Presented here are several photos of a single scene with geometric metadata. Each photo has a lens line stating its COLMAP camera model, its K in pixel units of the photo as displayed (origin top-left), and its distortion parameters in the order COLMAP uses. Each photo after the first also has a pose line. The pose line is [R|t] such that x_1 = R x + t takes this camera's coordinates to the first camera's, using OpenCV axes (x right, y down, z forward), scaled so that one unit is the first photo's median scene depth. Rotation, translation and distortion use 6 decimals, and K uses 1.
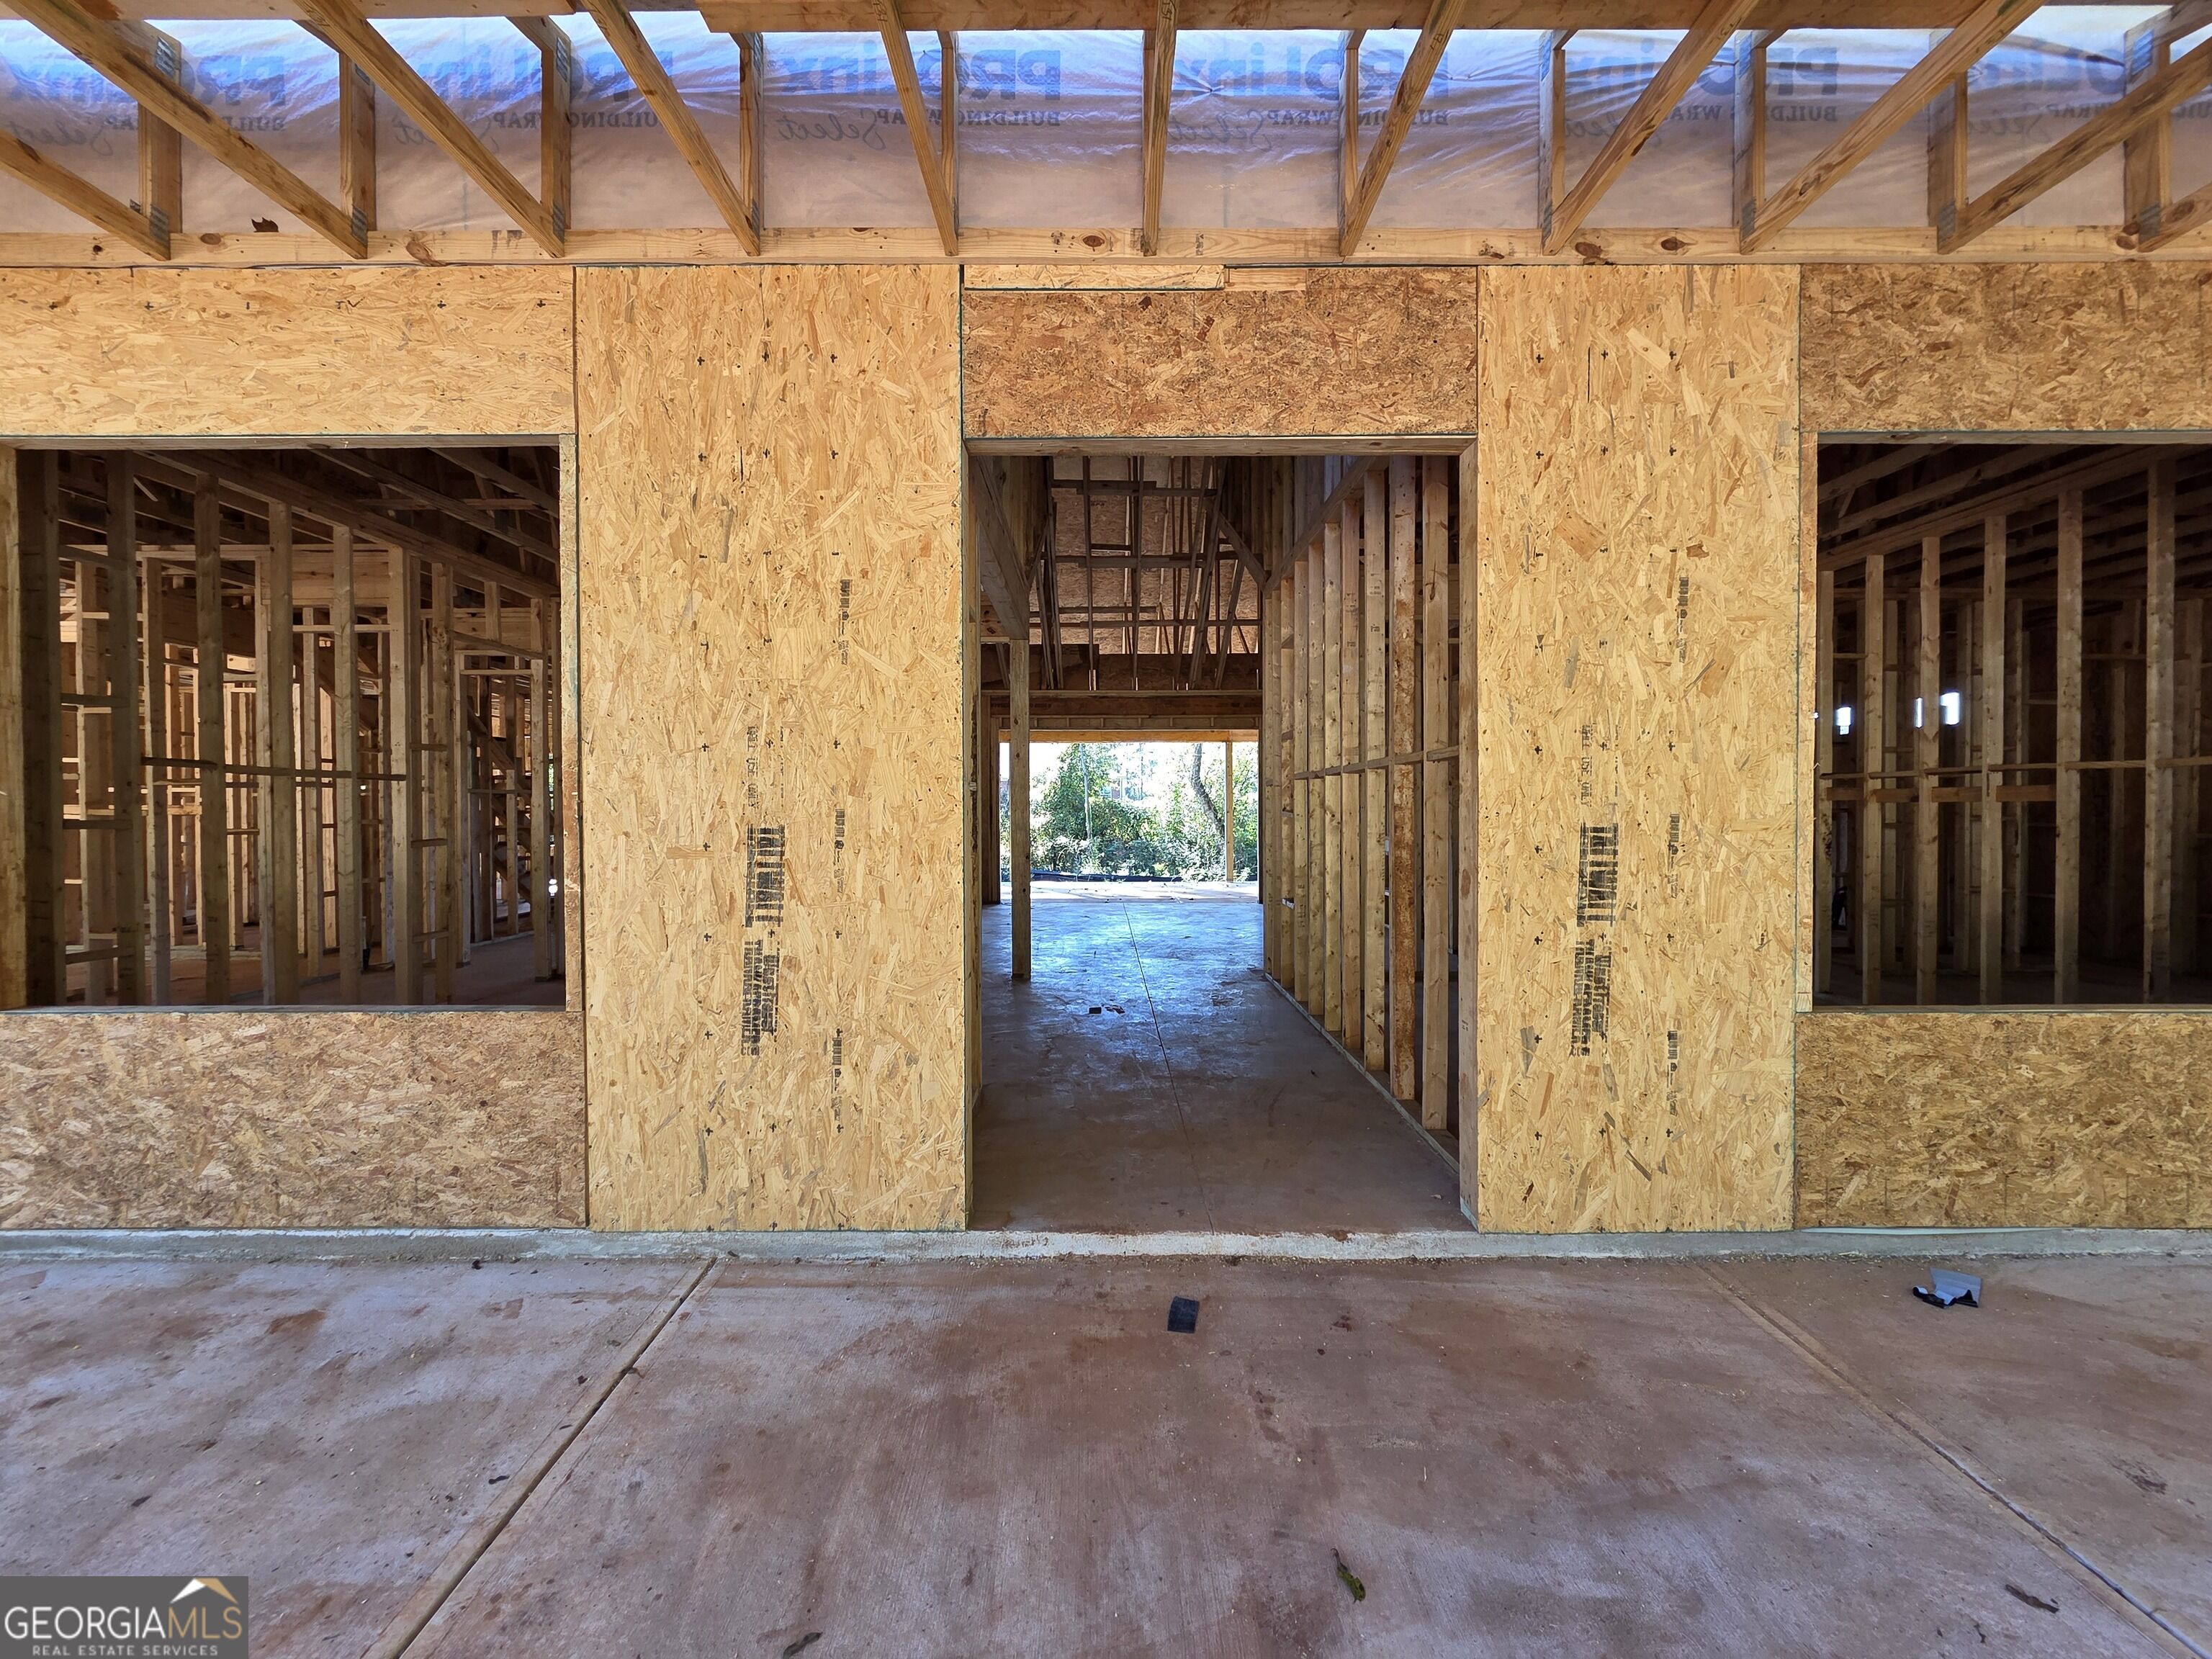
lens RADIAL K [[910.7, 0, 1104.2], [0, 910.7, 822.4], [0, 0, 1]] dist [-0.001146, -0.000609]
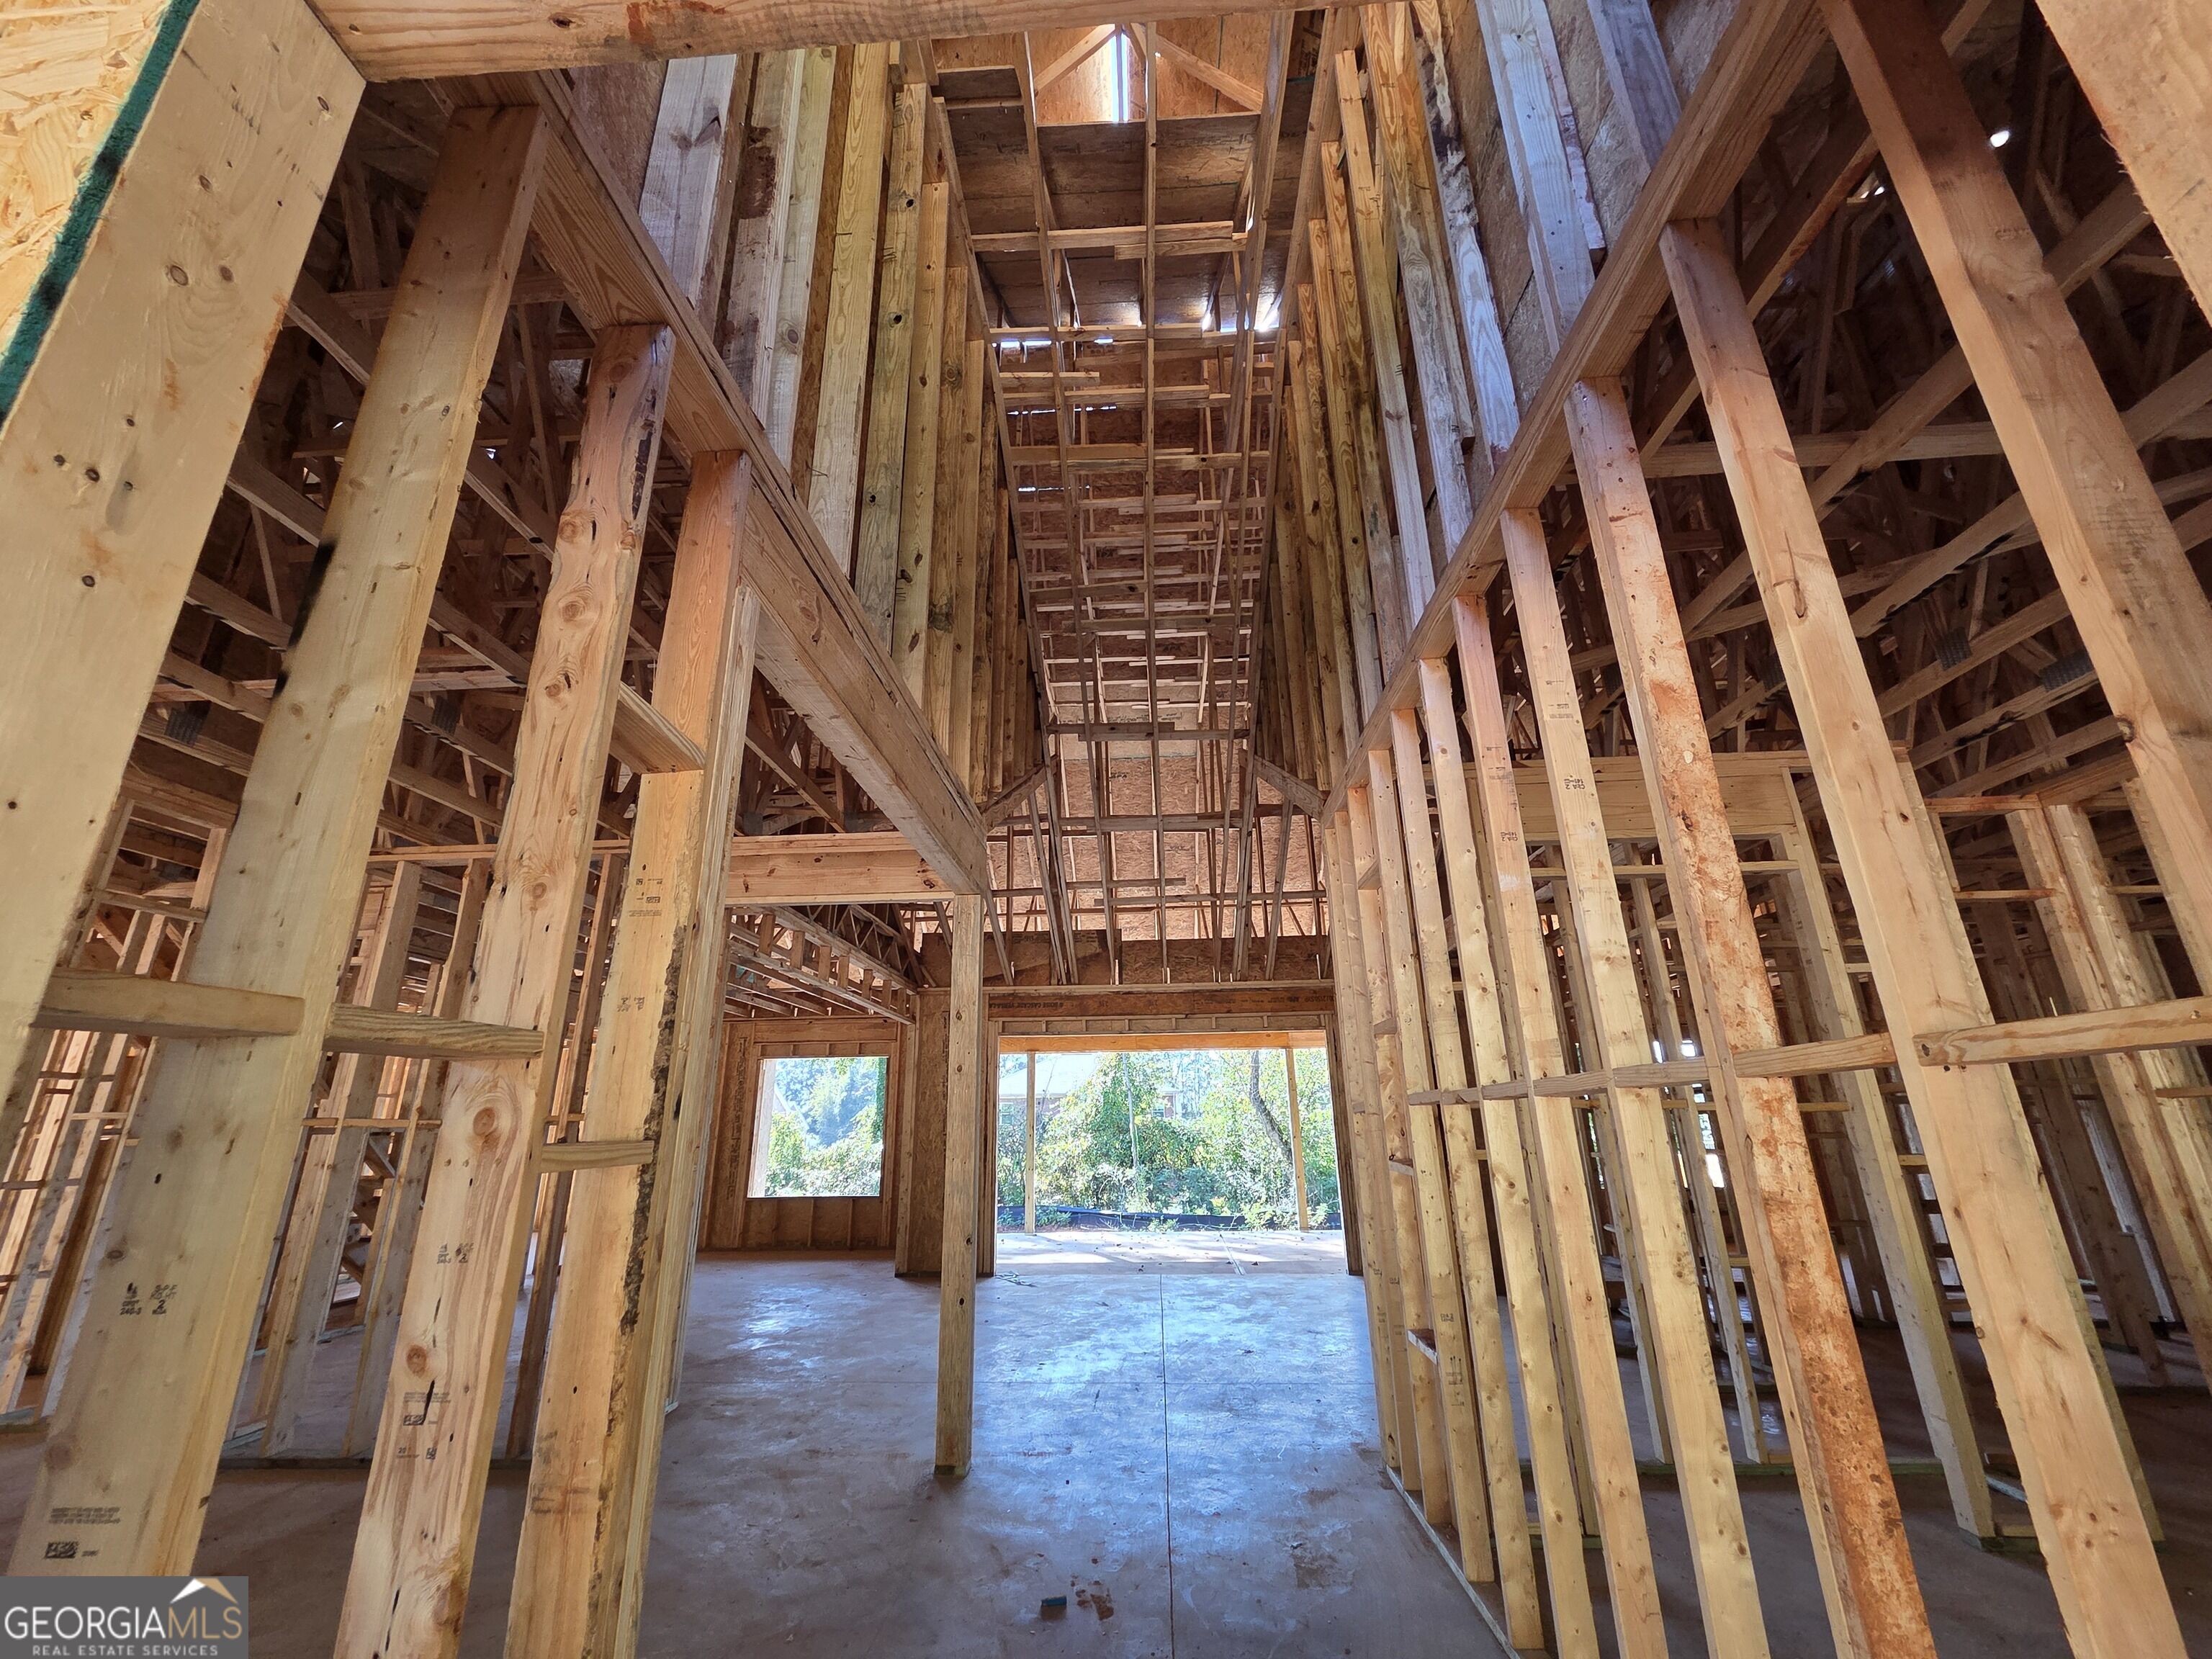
lens RADIAL K [[910.7, 0, 1104.2], [0, 910.7, 822.4], [0, 0, 1]] dist [-0.001146, -0.000609]
pose [[0.998107, -0.031042, -0.053089, 0.029138], [0.011745, 0.943587, -0.330917, -0.014766], [0.060366, 0.329667, 0.942165, 0.210554]]
